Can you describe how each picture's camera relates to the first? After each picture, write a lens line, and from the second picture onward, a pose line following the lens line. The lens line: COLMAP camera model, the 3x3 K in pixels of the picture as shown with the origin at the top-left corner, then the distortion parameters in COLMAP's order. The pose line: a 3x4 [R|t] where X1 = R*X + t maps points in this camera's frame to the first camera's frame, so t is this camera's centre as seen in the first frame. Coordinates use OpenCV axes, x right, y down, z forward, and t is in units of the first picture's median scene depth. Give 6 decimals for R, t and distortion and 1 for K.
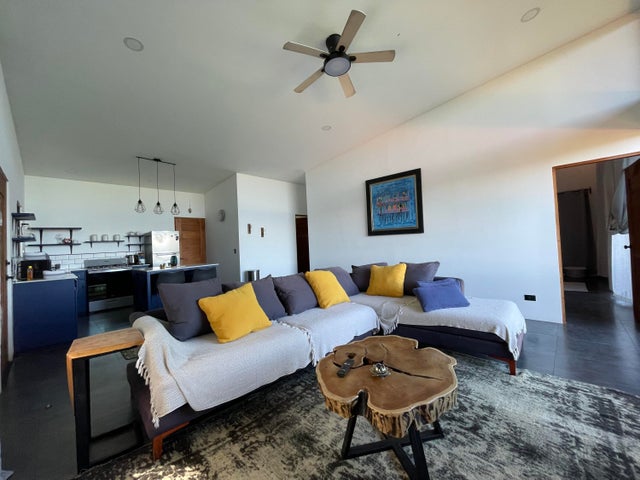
lens RADIAL K [[258.4, 0, 320.2], [0, 258.4, 237.2], [0, 0, 1]] dist [-0.002765, 0.000563]
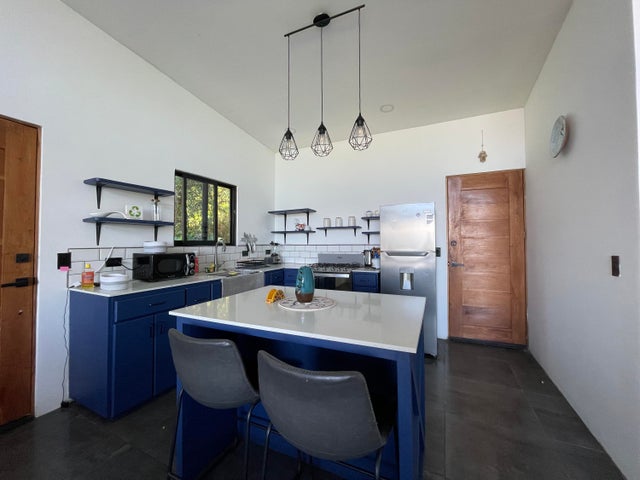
lens RADIAL K [[258.4, 0, 320.7], [0, 258.4, 238.5], [0, 0, 1]] dist [-0.002765, 0.000563]
pose [[0.310366, 0.028690, -0.950184, -0.232124], [0.012115, 0.999344, 0.034132, 0.023026], [0.950540, -0.022105, 0.309815, 0.810511]]
